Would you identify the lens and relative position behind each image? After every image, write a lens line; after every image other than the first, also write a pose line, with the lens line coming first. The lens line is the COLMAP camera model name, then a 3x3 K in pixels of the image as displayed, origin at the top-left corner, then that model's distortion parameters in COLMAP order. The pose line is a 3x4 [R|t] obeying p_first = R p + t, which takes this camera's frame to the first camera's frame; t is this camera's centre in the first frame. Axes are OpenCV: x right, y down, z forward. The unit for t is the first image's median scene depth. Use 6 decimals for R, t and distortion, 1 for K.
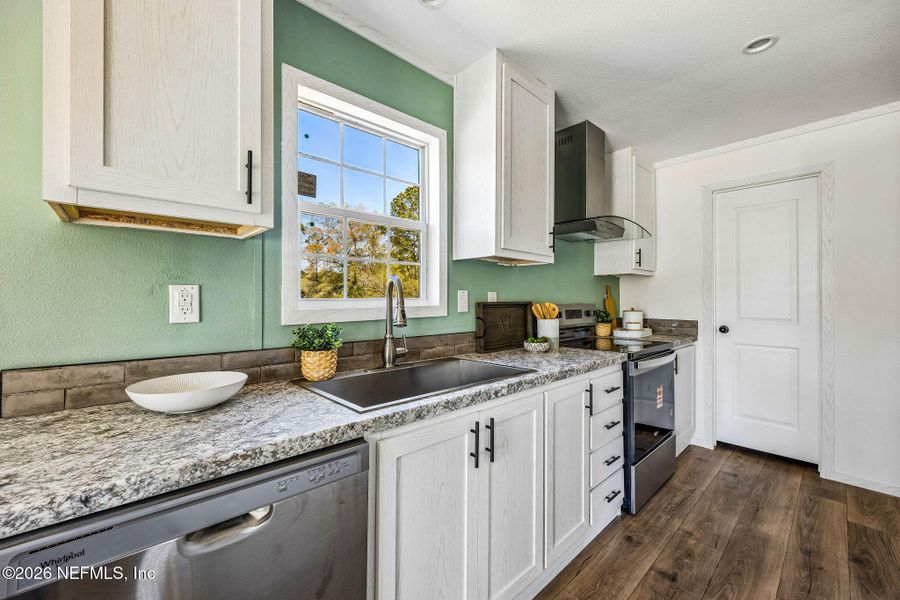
lens RADIAL K [[362.9, 0, 451.6], [0, 362.9, 298.4], [0, 0, 1]] dist [0.005540, -0.000600]
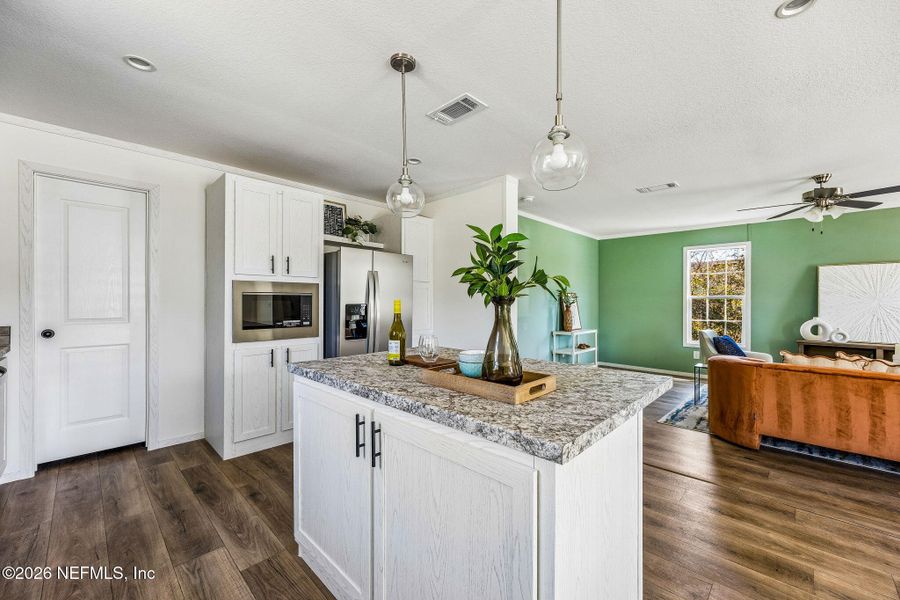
lens RADIAL K [[362.9, 0, 435.9], [0, 362.9, 299.0], [0, 0, 1]] dist [0.005540, -0.000600]
pose [[-0.021101, 0.005583, 0.999762, -0.194119], [-0.000475, 0.999984, -0.005594, 0.008497], [-0.999777, -0.000593, -0.021098, 0.109438]]
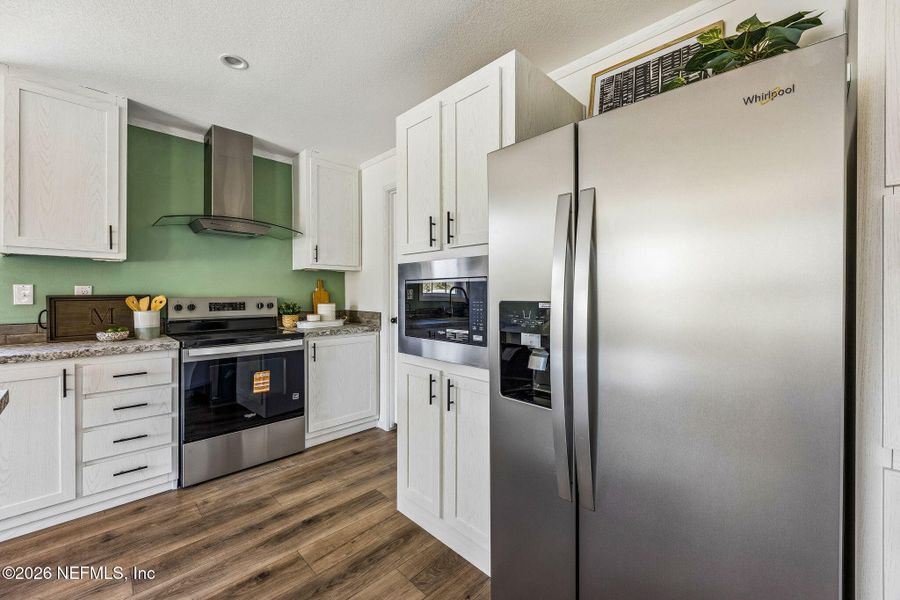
lens RADIAL K [[362.9, 0, 444.7], [0, 362.9, 296.2], [0, 0, 1]] dist [0.005540, -0.000600]
pose [[0.999778, -0.004943, 0.020485, 1.113715], [0.004766, 0.999951, 0.008701, 0.008818], [-0.020527, -0.008602, 0.999752, -0.095569]]
